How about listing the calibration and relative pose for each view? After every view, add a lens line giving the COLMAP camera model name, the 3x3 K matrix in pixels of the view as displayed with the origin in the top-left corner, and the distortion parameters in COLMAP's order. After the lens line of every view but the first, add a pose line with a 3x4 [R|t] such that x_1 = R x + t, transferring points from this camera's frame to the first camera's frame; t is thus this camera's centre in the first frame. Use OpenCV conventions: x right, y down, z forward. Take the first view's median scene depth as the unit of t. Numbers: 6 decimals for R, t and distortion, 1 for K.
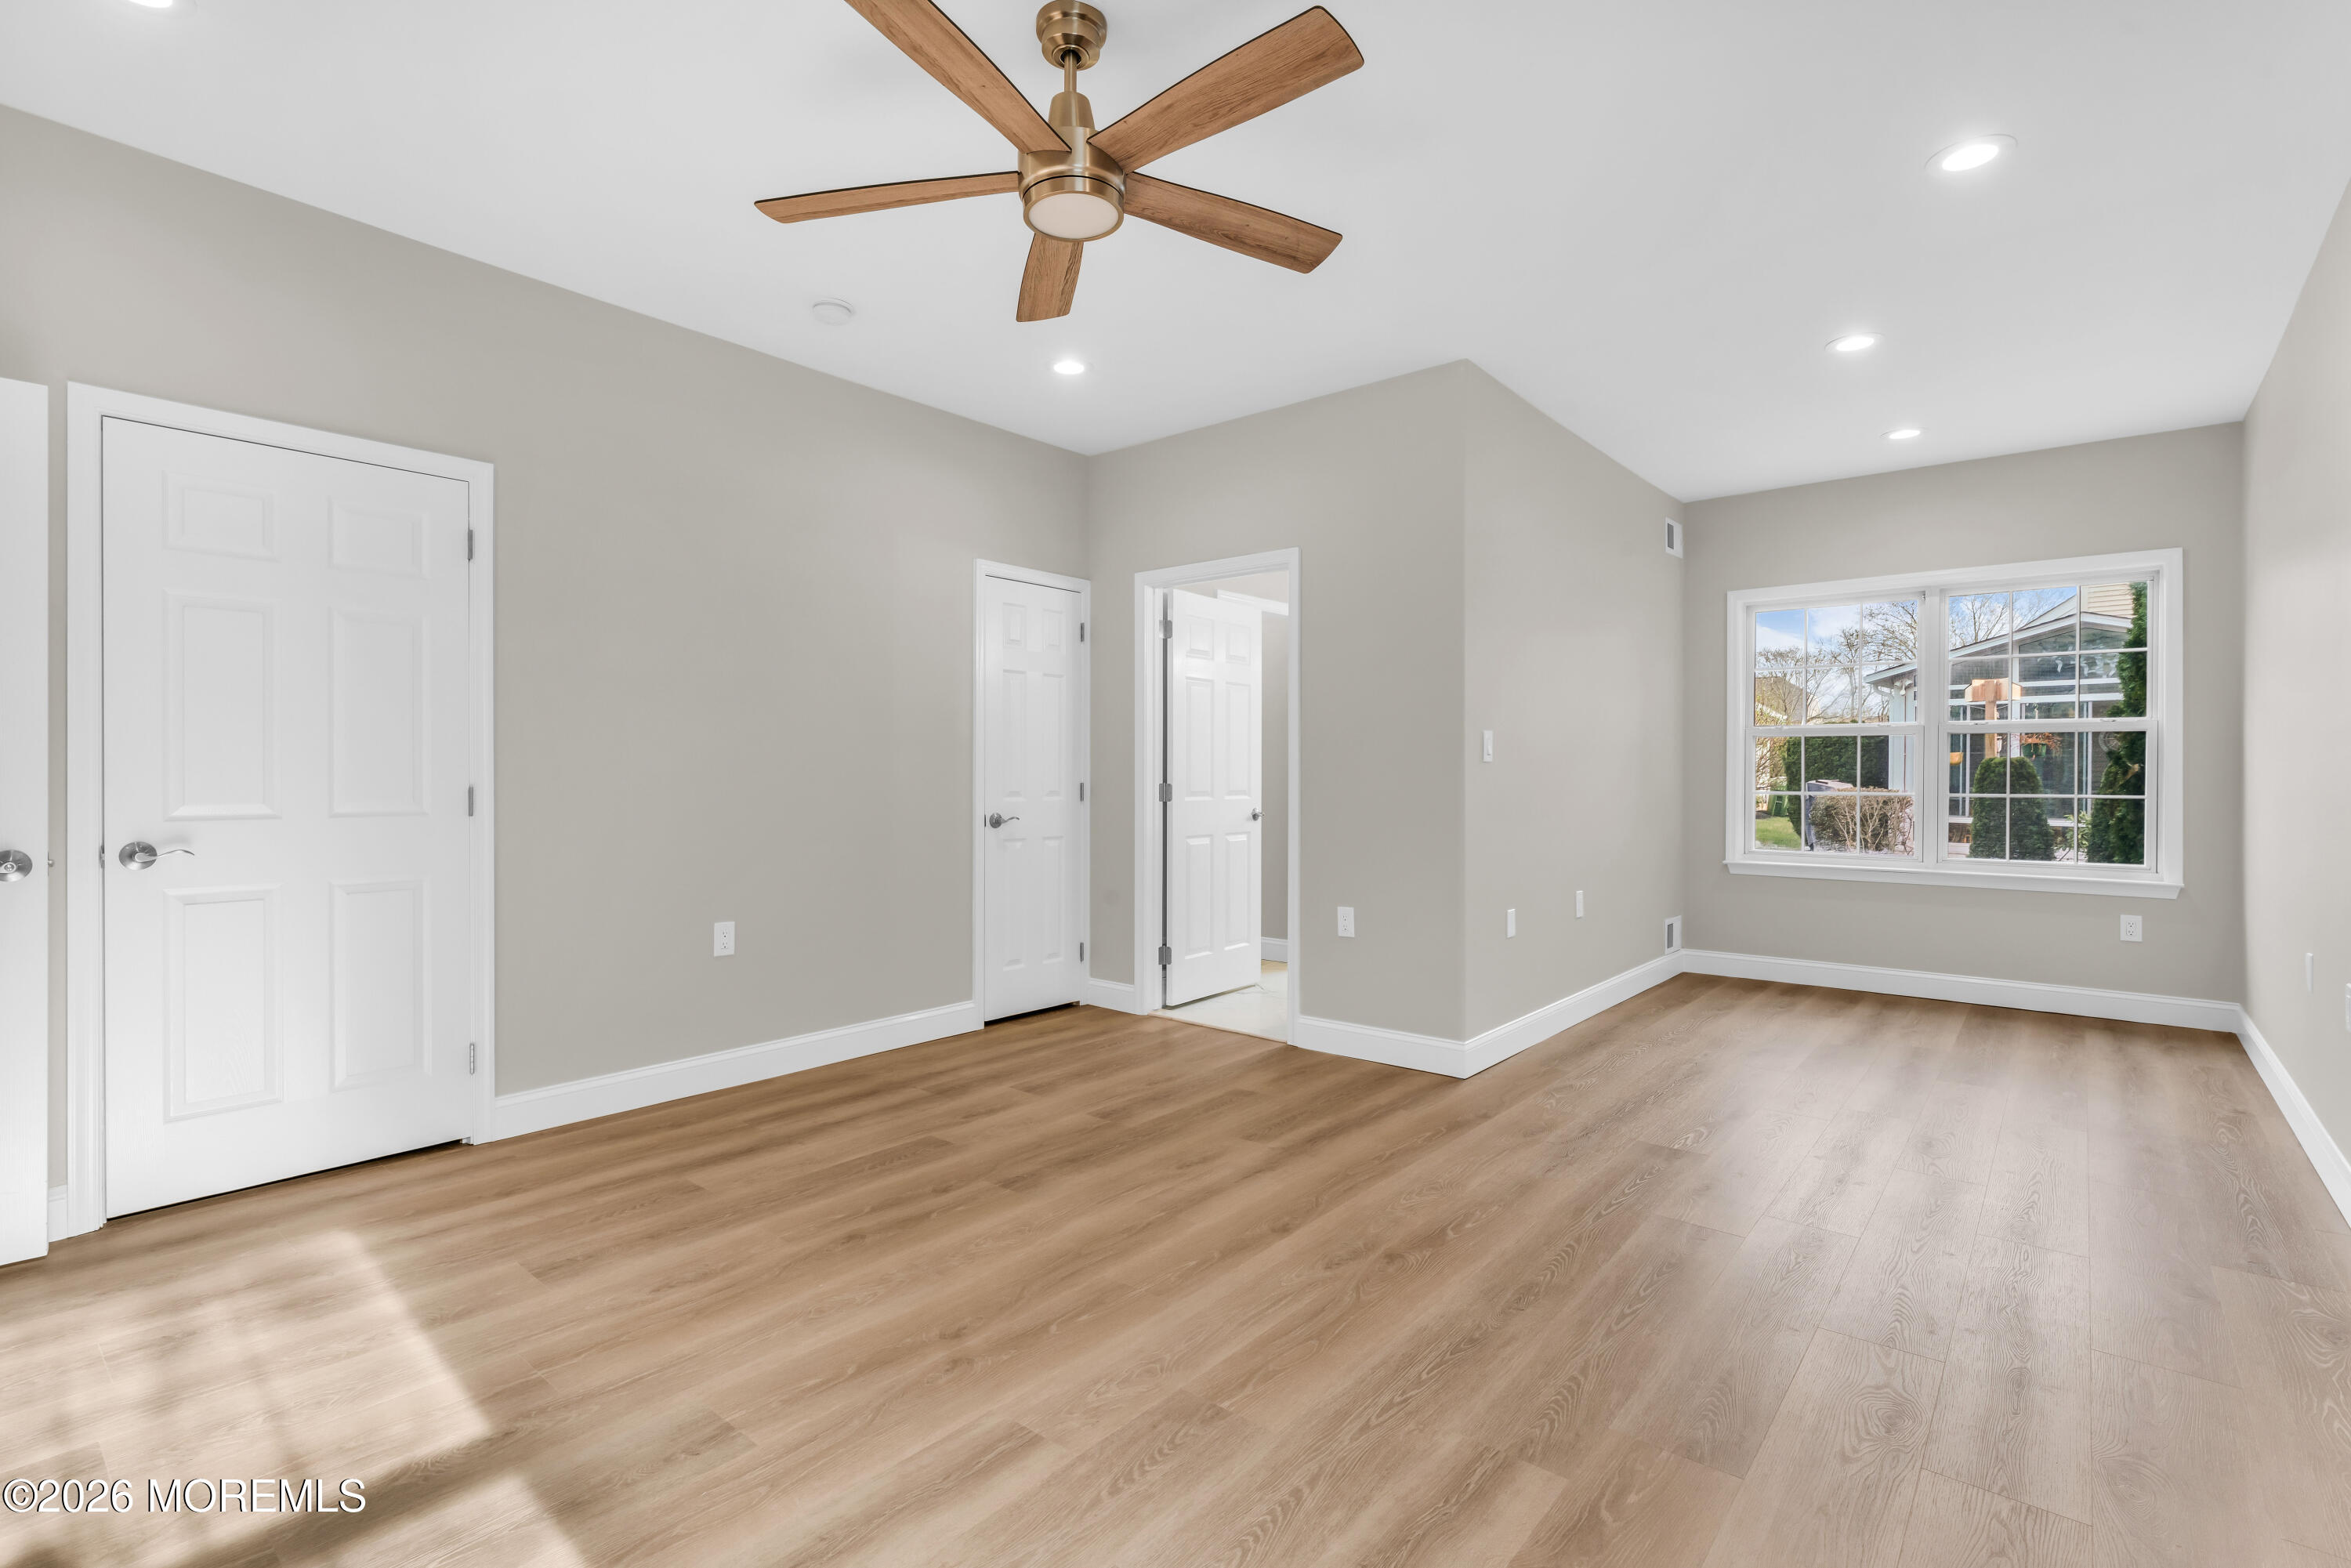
lens RADIAL K [[1084.7, 0, 1169.6], [0, 1084.7, 787.1], [0, 0, 1]] dist [-0.000440, -0.000239]
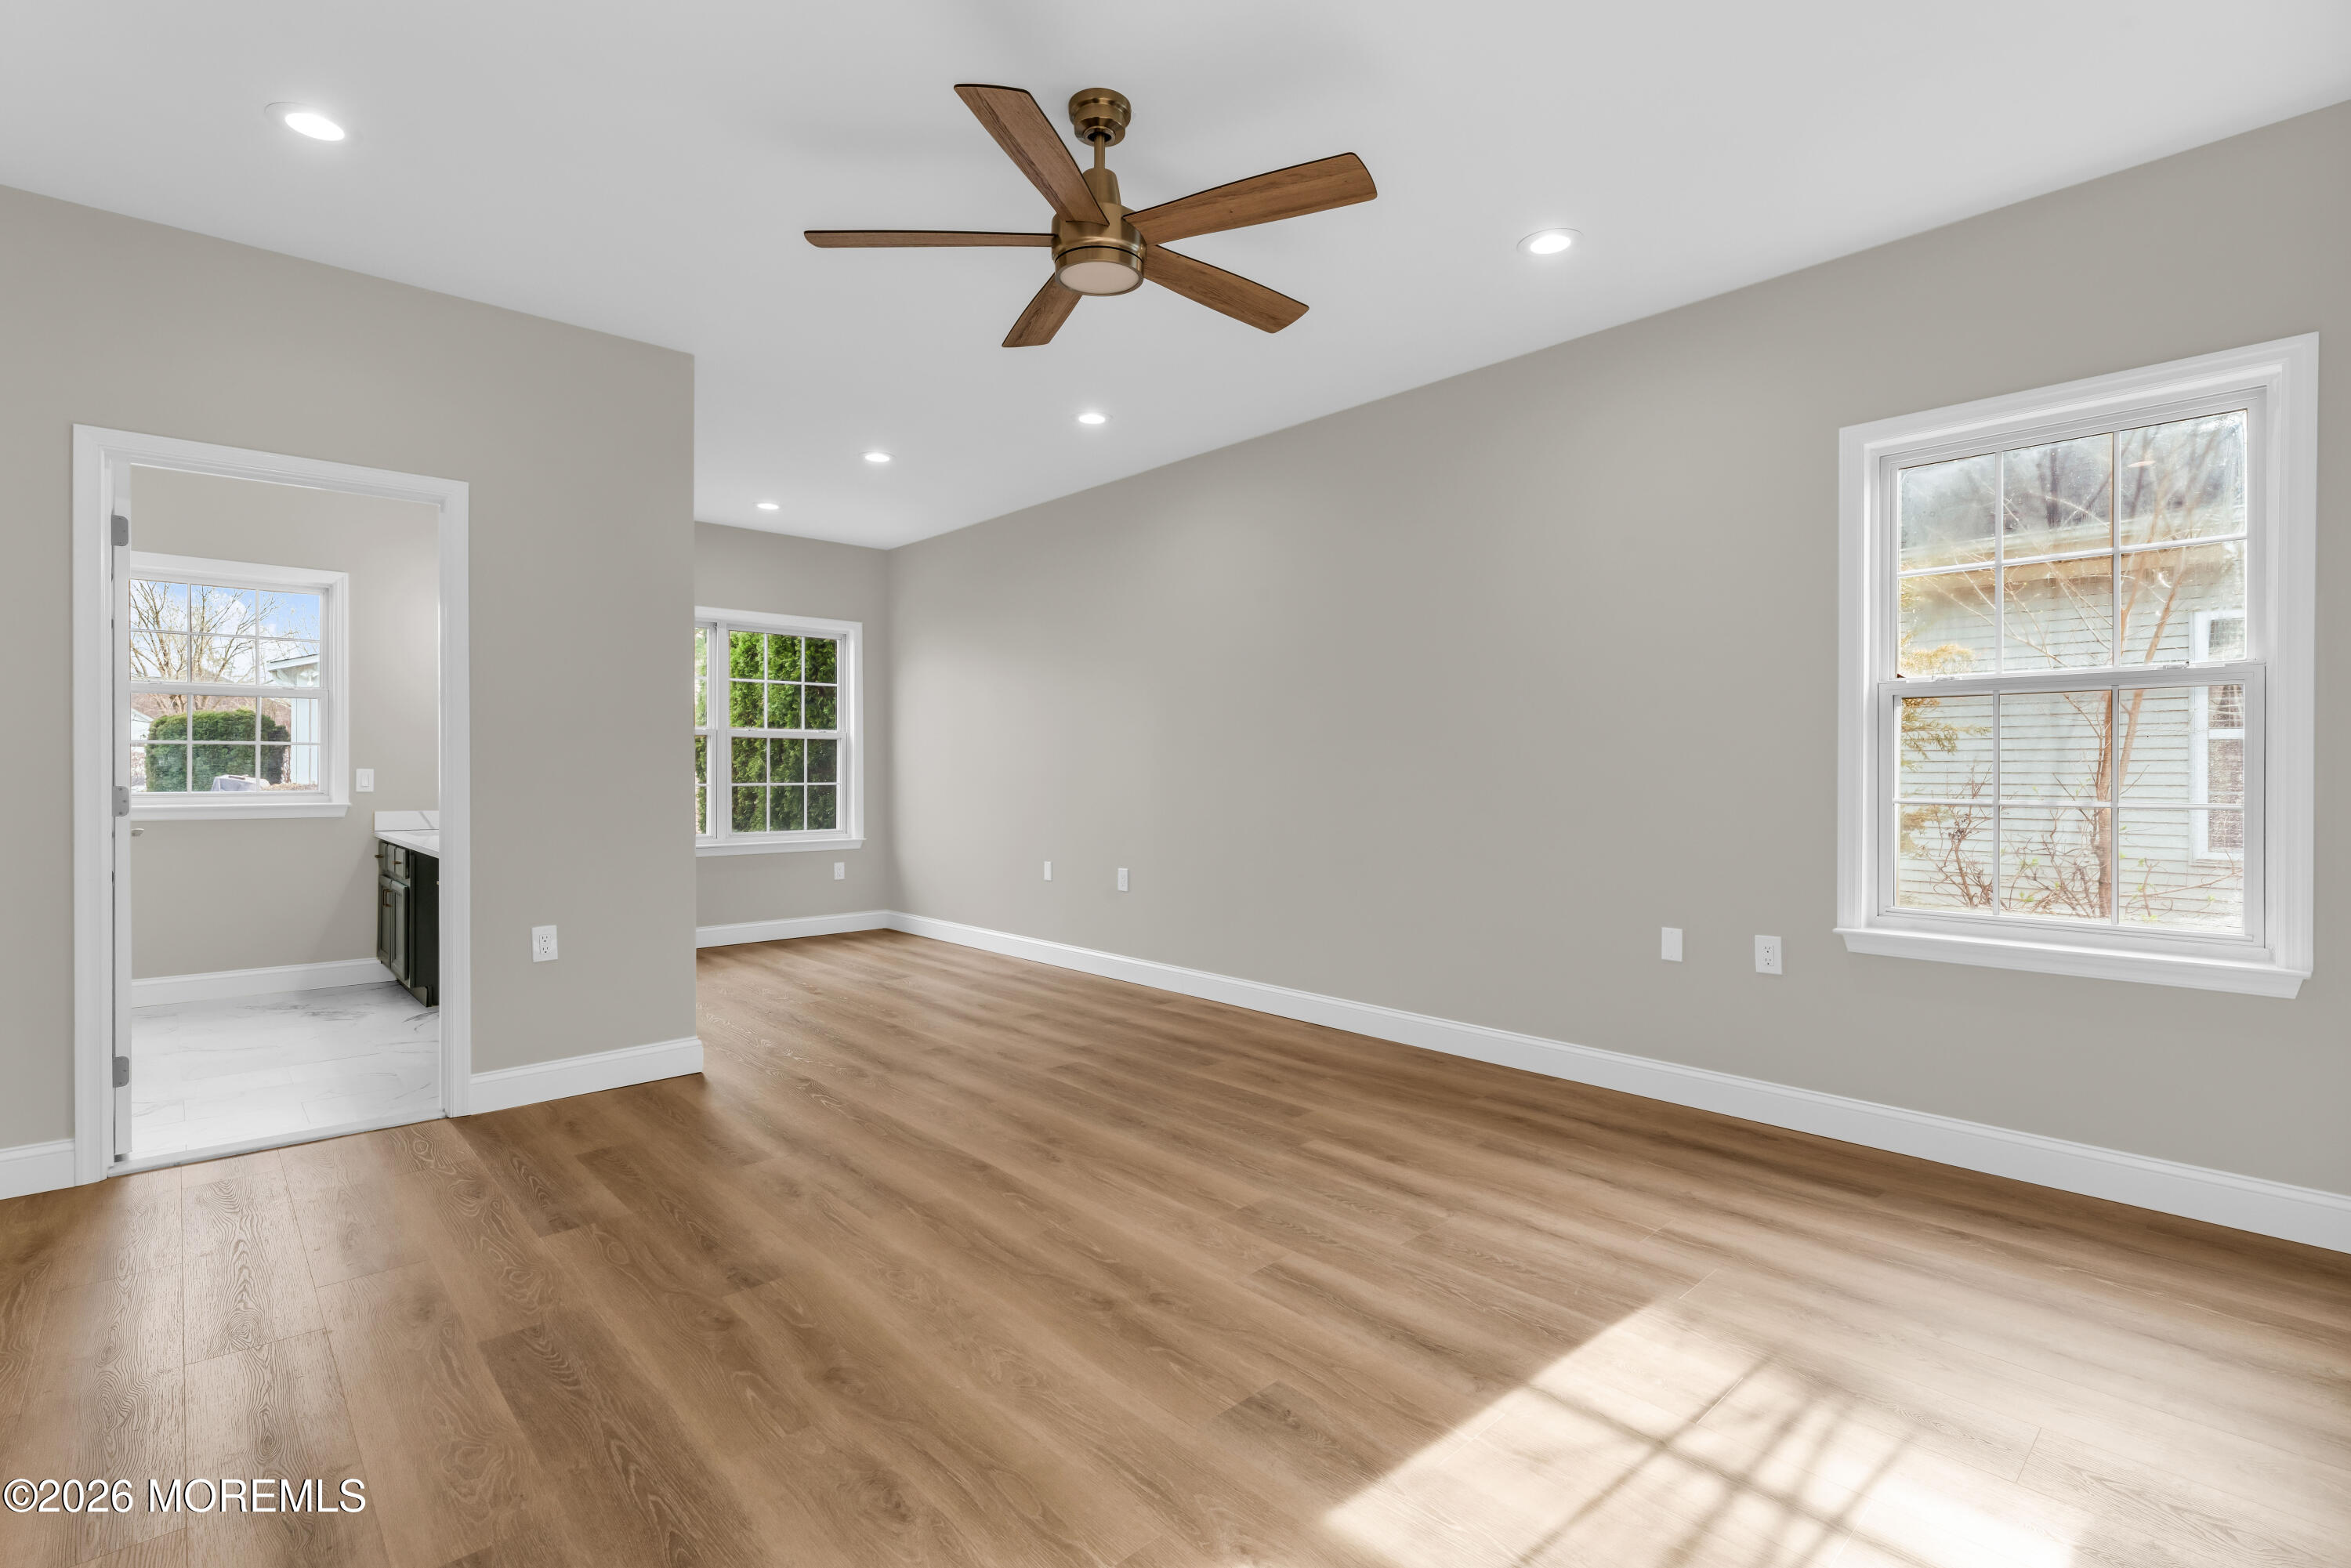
lens RADIAL K [[1083.6, 0, 1179.4], [0, 1083.6, 778.4], [0, 0, 1]] dist [0.000852, 0.000124]
pose [[0.120725, -0.010487, 0.992631, -0.568695], [0.013667, 0.999867, 0.008901, -0.004923], [-0.992592, 0.012491, 0.120852, 0.370024]]
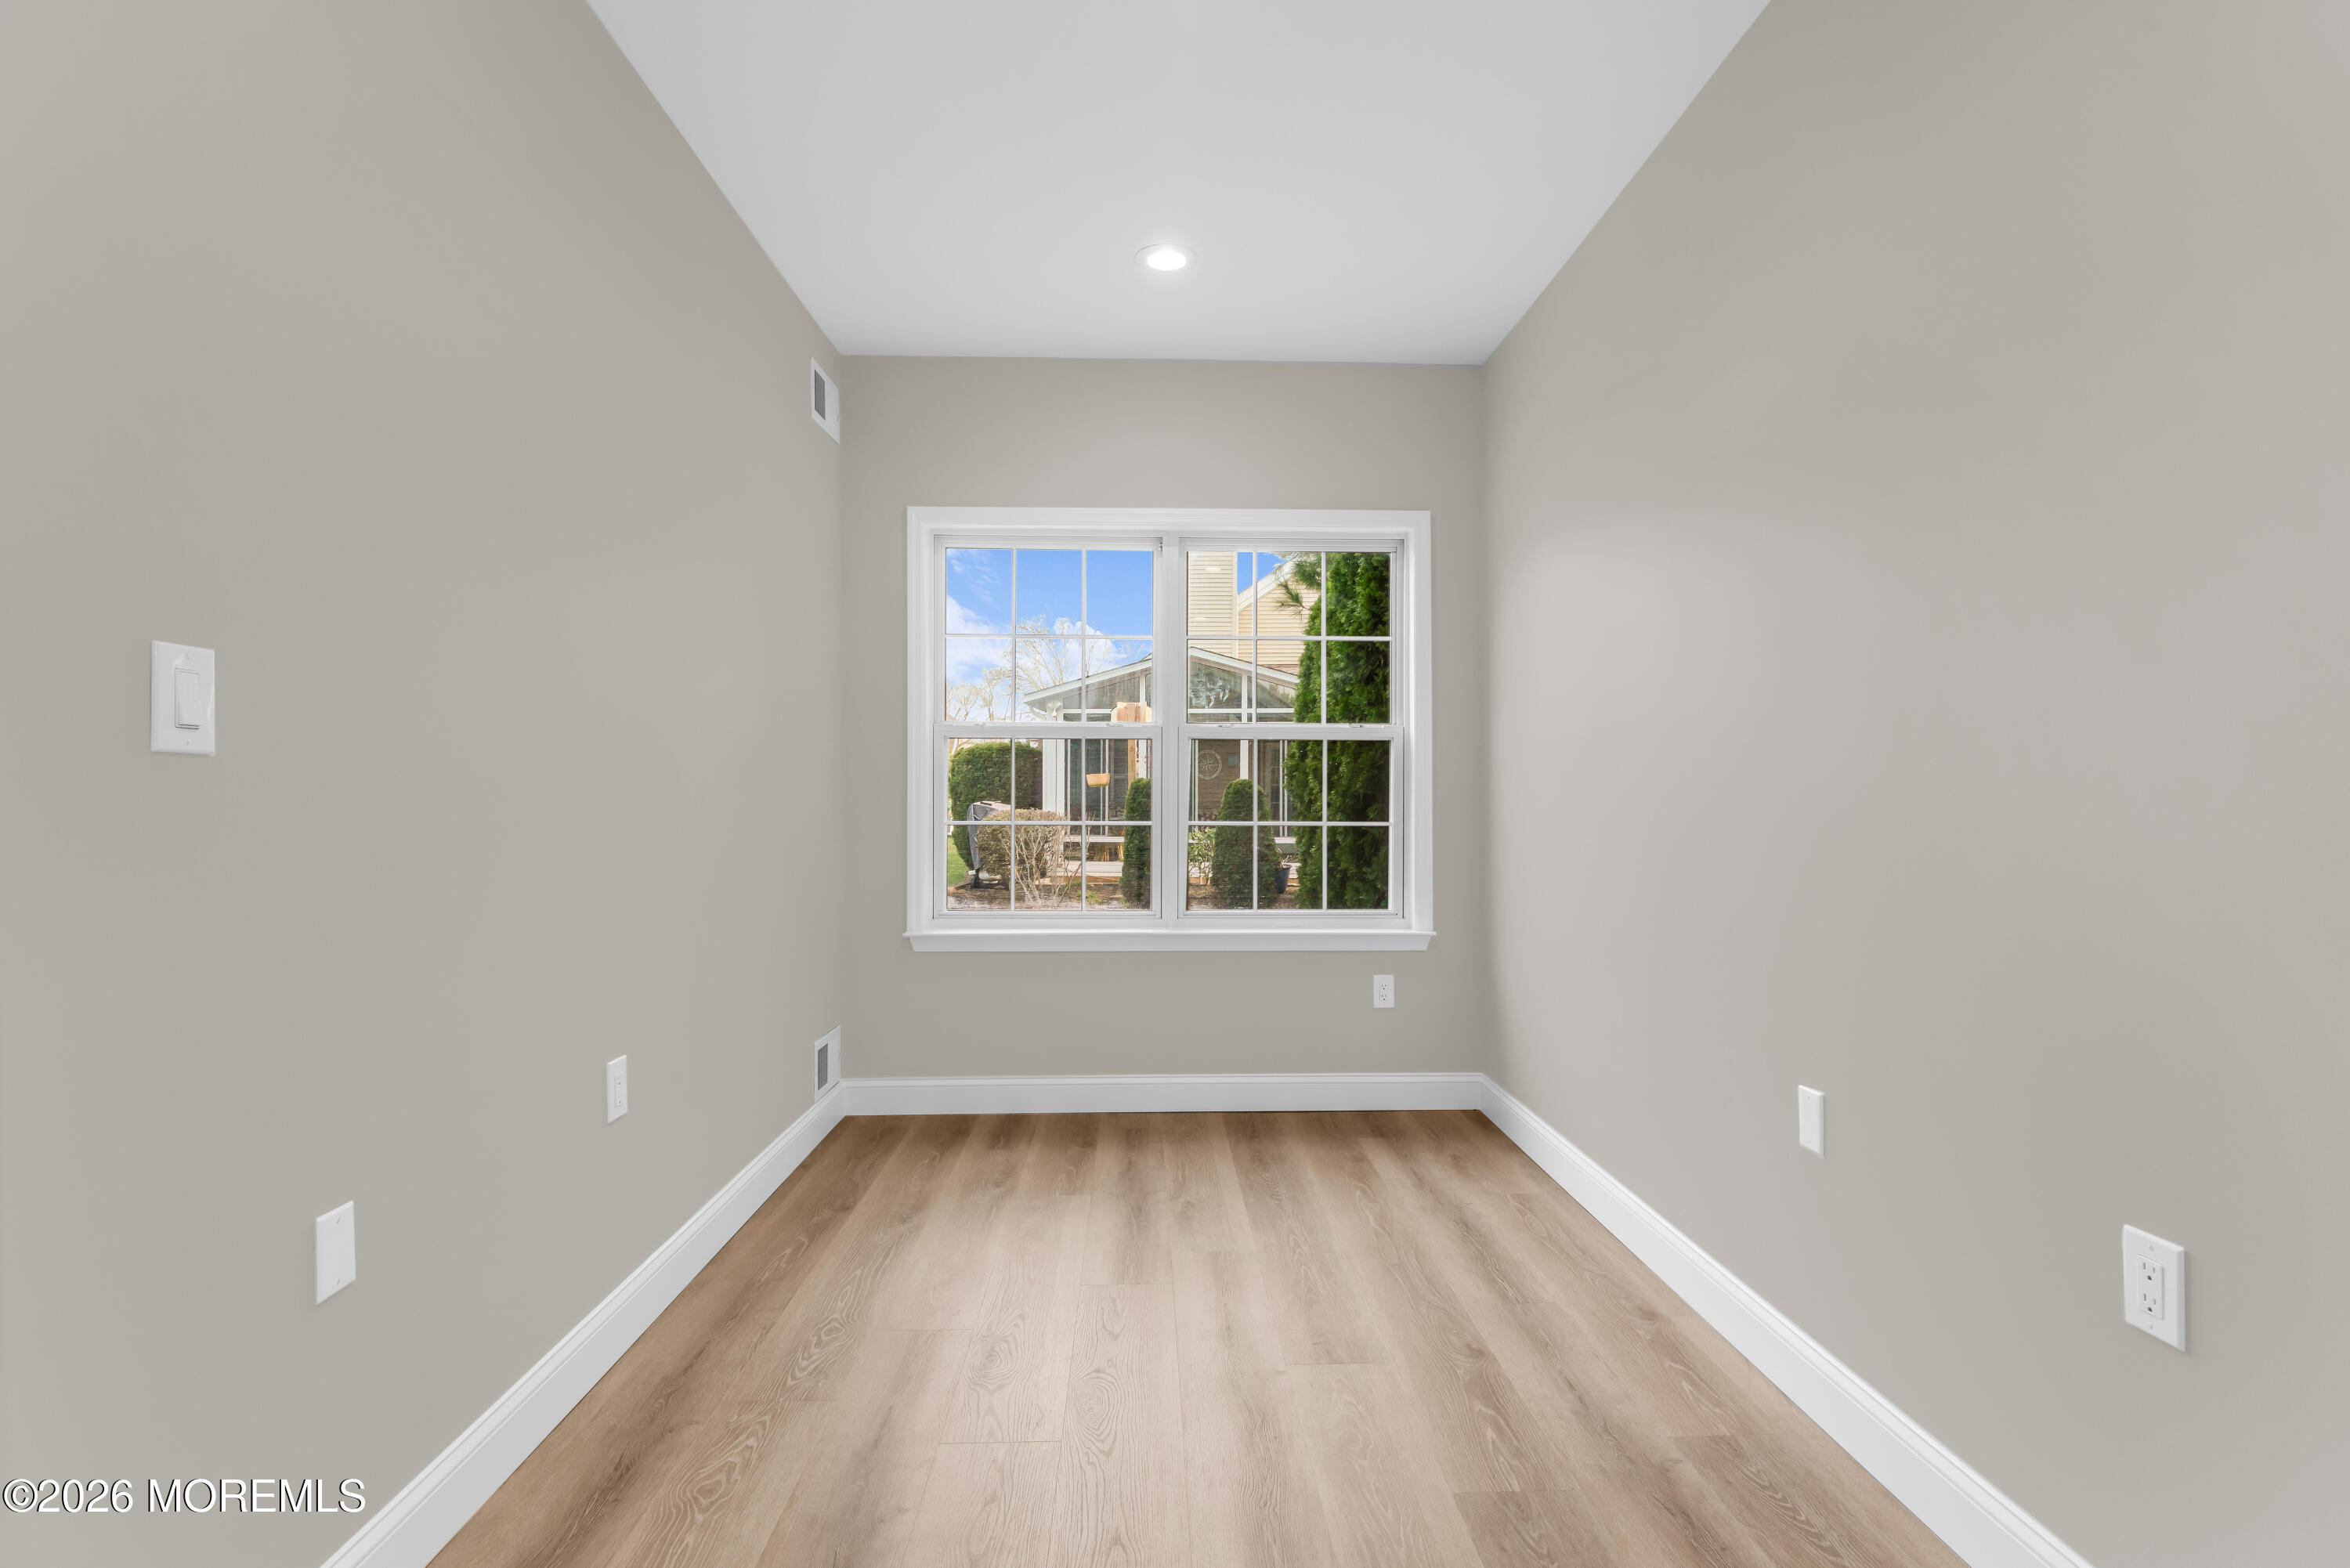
lens RADIAL K [[1090.8, 0, 1174.1], [0, 1090.8, 797.5], [0, 0, 1]] dist [-0.001766, 0.000336]
pose [[0.745855, -0.000901, 0.666108, 0.262934], [0.007585, 0.999946, -0.007141, -0.005671], [-0.666065, 0.010379, 0.745821, 0.539234]]
